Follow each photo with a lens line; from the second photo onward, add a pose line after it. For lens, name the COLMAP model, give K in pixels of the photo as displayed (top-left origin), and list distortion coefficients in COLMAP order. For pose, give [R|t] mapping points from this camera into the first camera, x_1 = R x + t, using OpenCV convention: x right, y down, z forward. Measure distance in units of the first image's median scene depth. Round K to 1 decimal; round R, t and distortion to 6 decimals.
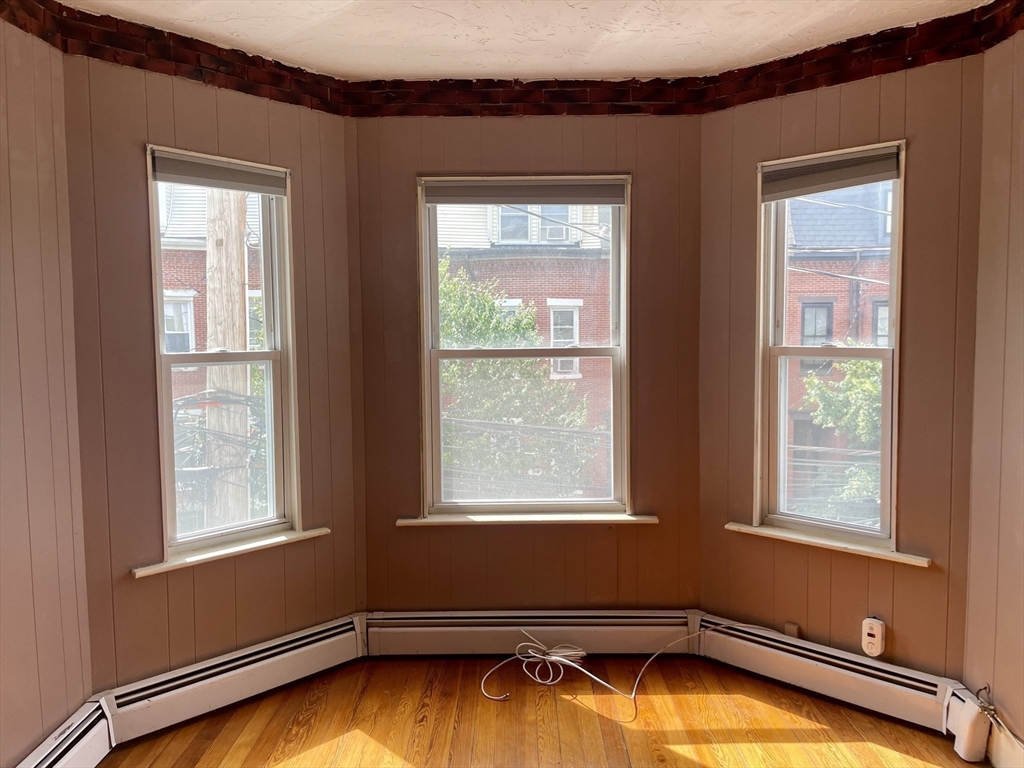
lens RADIAL K [[781.8, 0, 519.4], [0, 781.8, 377.3], [0, 0, 1]] dist [0.048924, -0.070413]
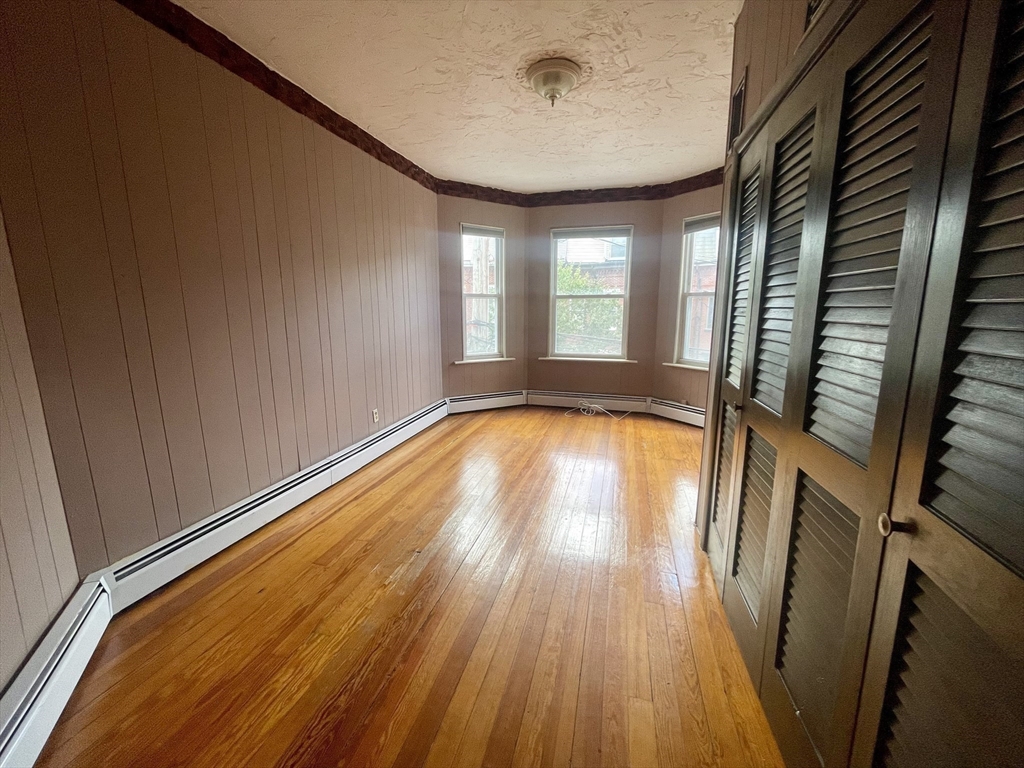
lens RADIAL K [[413.7, 0, 508.7], [0, 413.7, 381.6], [0, 0, 1]] dist [-0.005052, 0.001503]
pose [[0.961238, 0.058651, -0.269411, 0.155075], [-0.028162, 0.992888, 0.115673, 0.111787], [0.274280, -0.103602, 0.956053, -0.483150]]
